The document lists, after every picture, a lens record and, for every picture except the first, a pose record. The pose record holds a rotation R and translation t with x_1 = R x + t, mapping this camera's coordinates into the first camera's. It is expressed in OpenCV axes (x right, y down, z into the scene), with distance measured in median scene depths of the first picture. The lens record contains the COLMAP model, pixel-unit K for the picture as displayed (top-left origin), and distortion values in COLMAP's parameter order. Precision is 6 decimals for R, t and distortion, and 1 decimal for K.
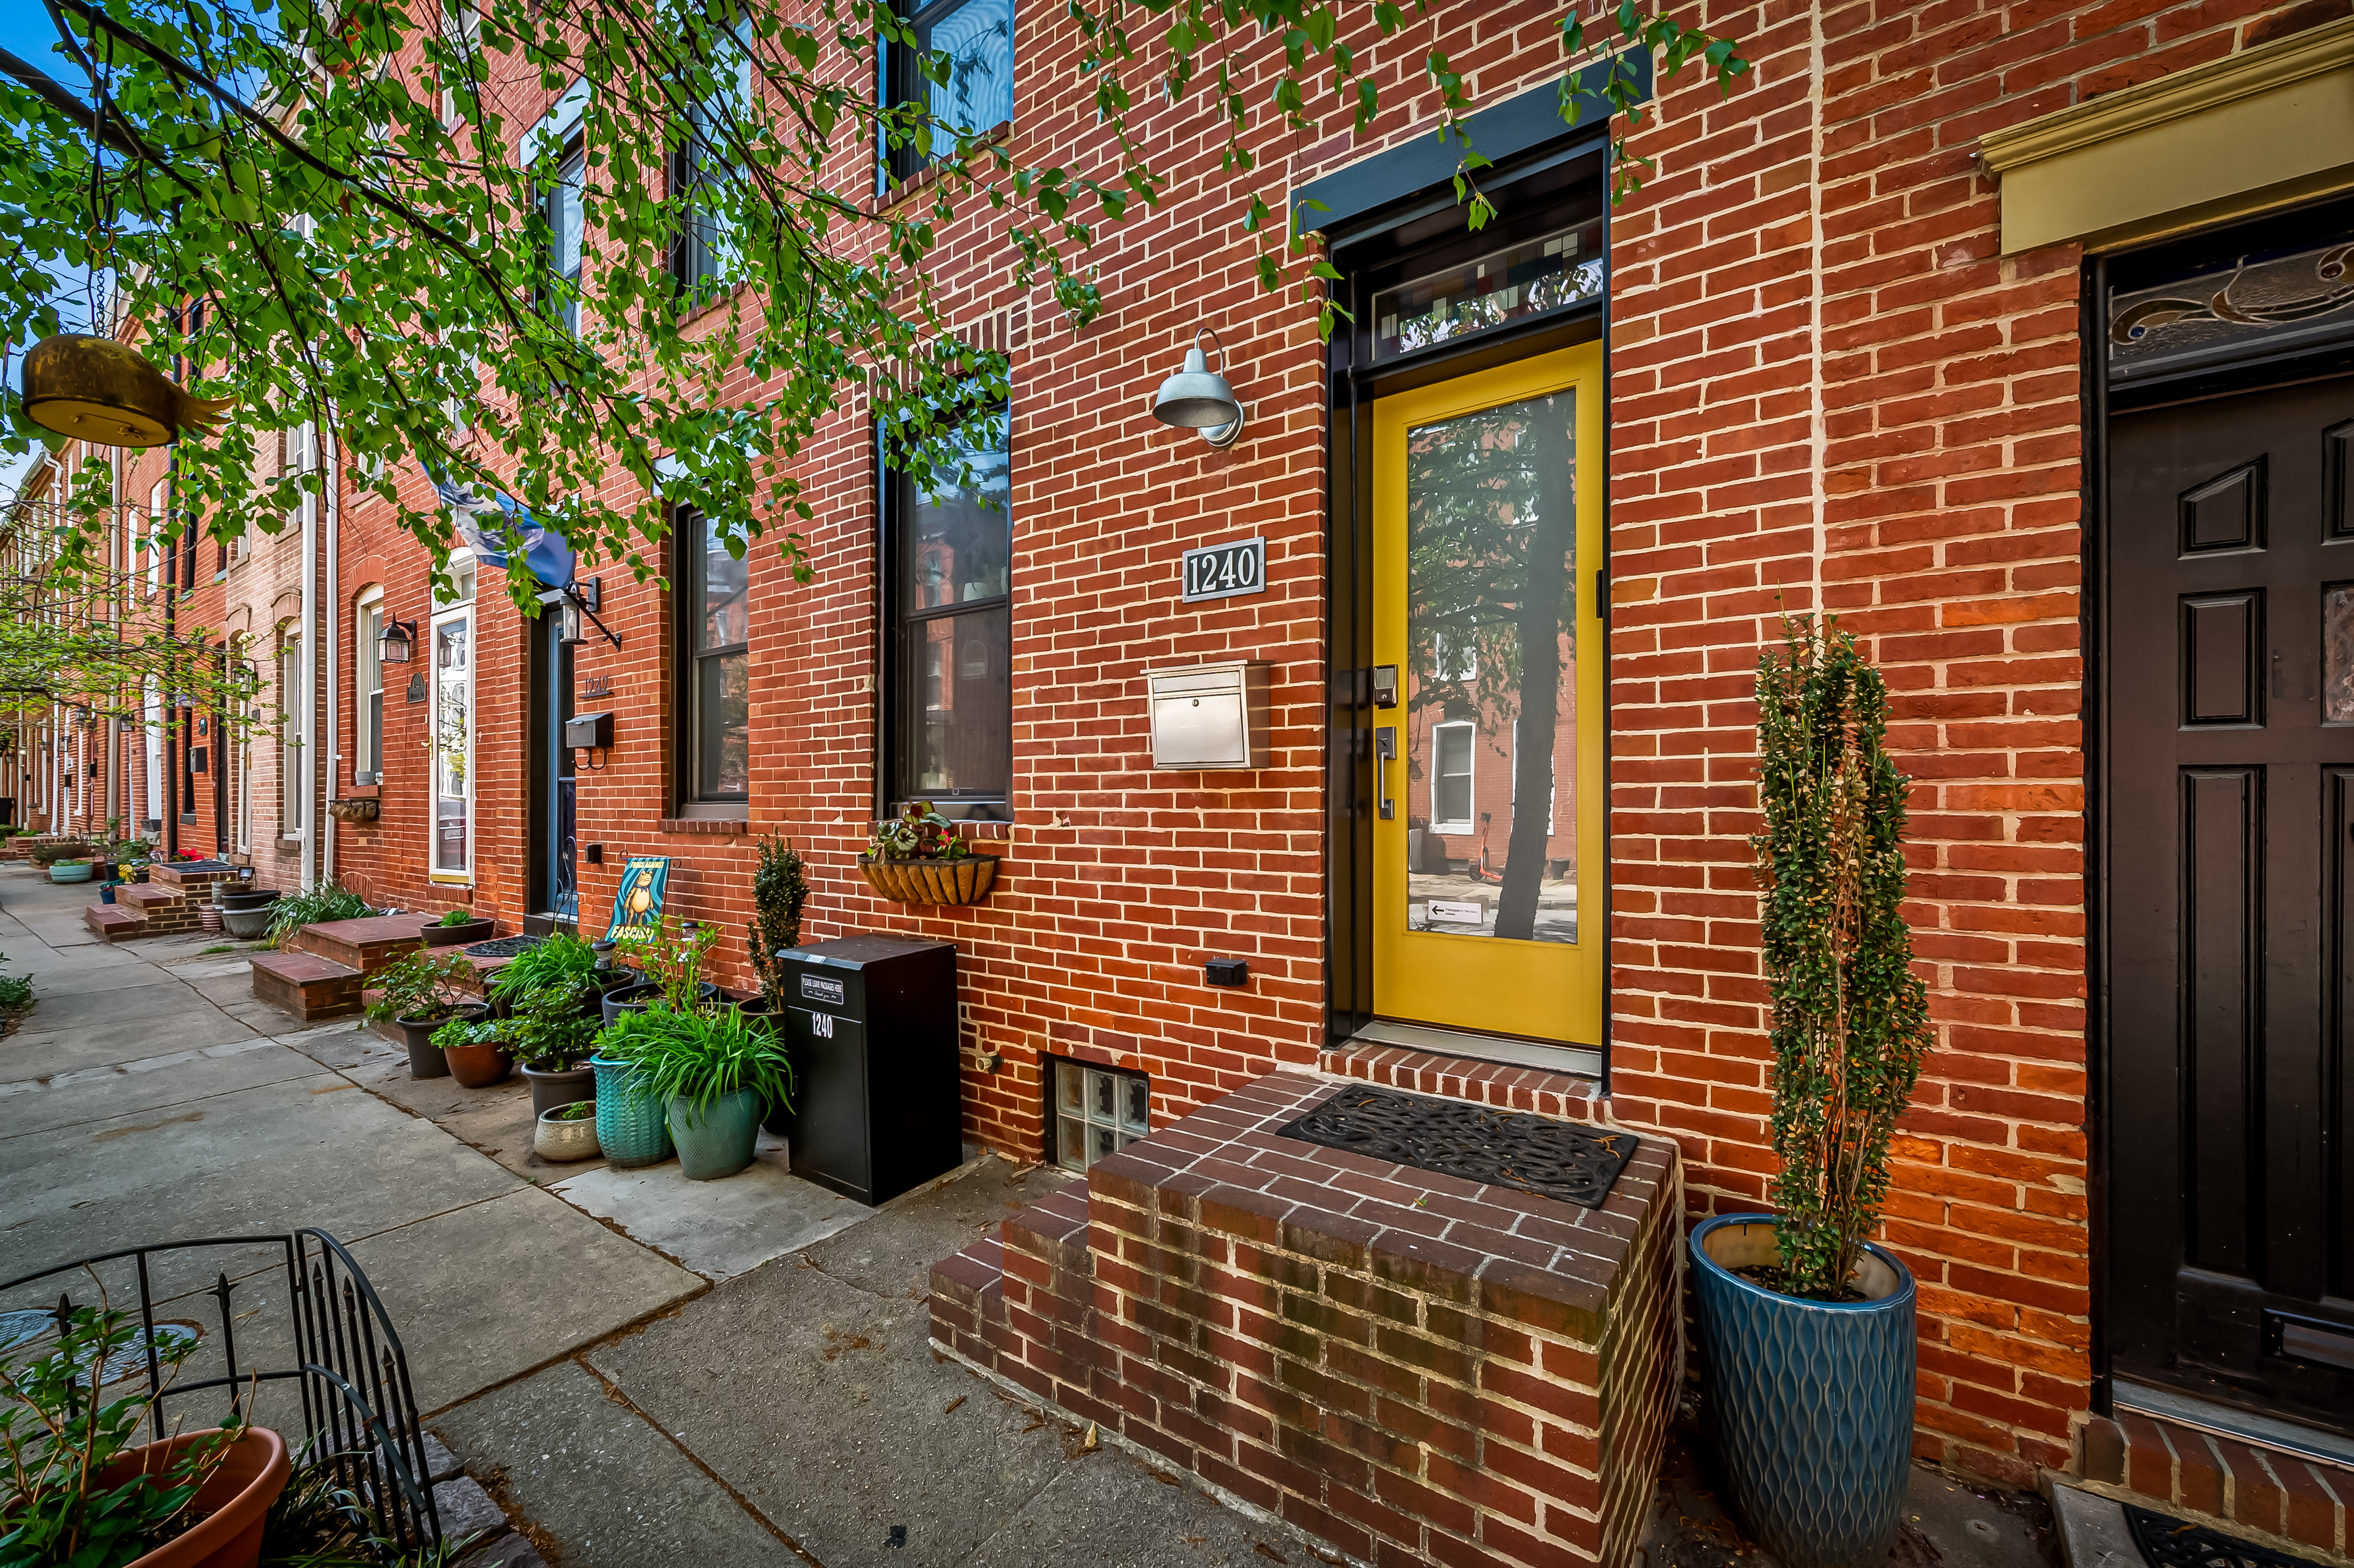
lens RADIAL K [[927.8, 0, 1181.9], [0, 927.8, 795.4], [0, 0, 1]] dist [0.006888, -0.000362]
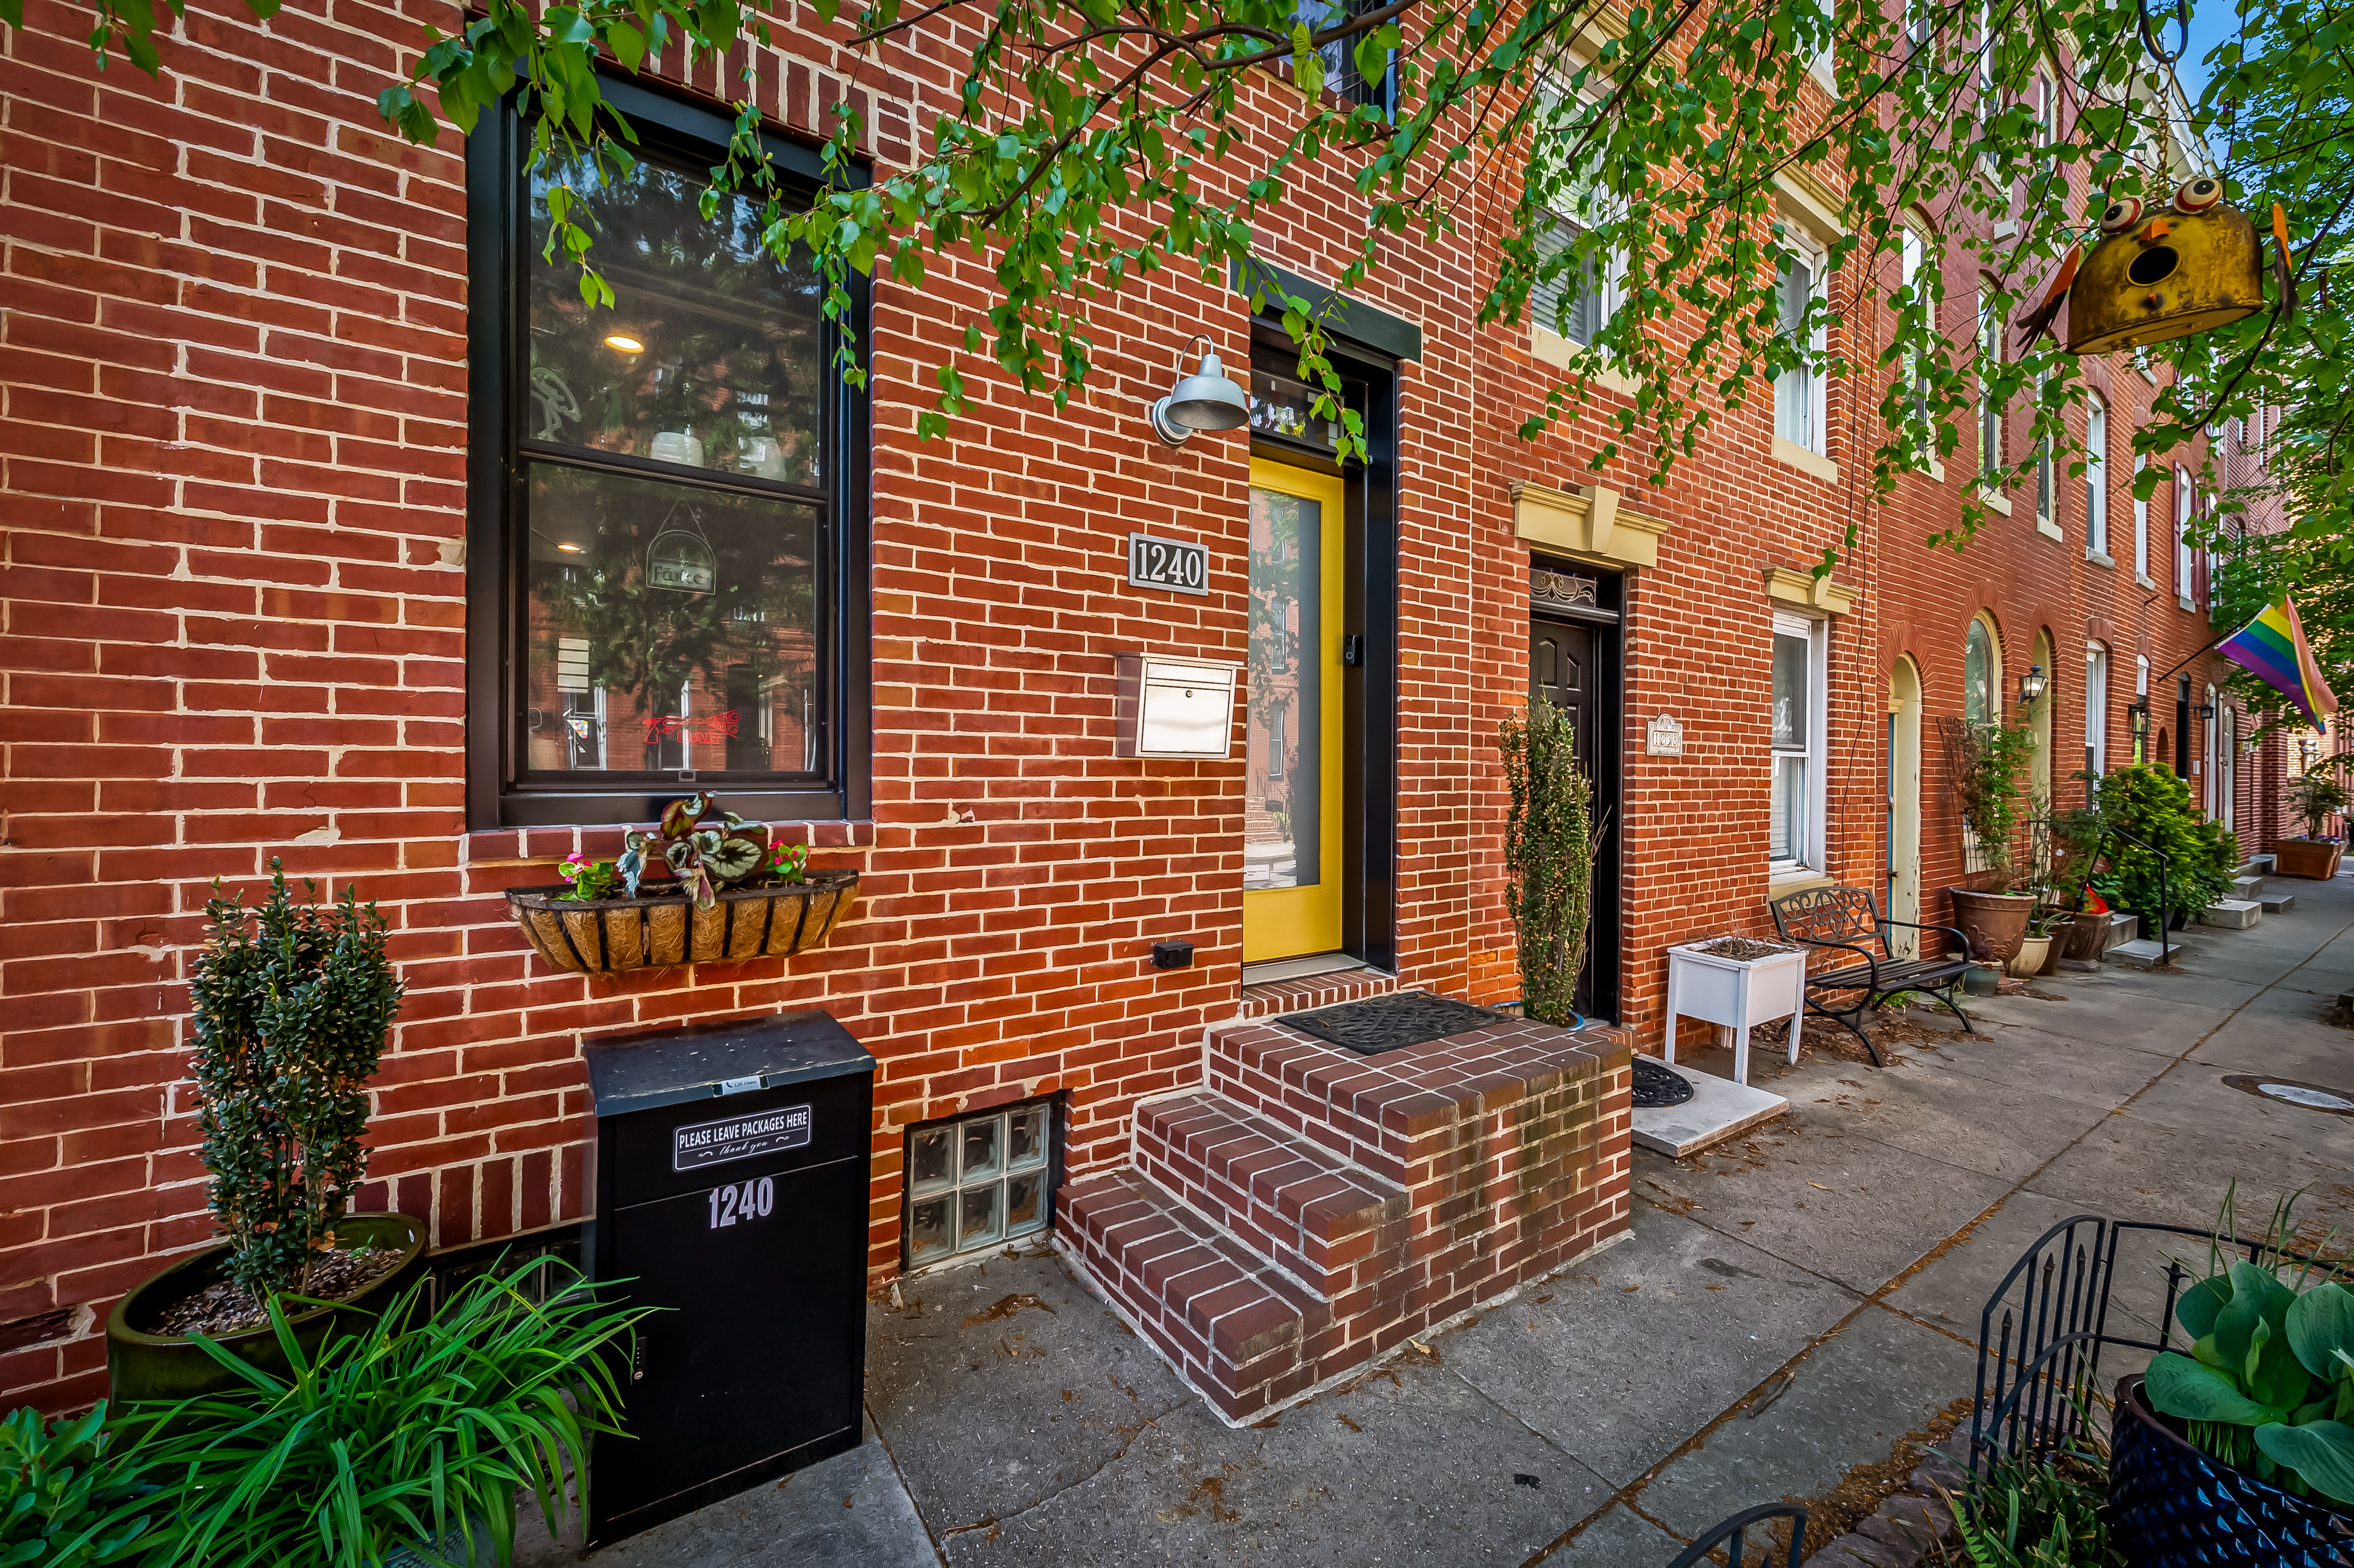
lens RADIAL K [[927.8, 0, 1174.1], [0, 927.8, 769.5], [0, 0, 1]] dist [0.006888, -0.000362]
pose [[0.347644, 0.004283, 0.937617, -0.914468], [-0.011884, 0.999929, -0.000162, -0.015410], [-0.937551, -0.011086, 0.347670, 0.634526]]
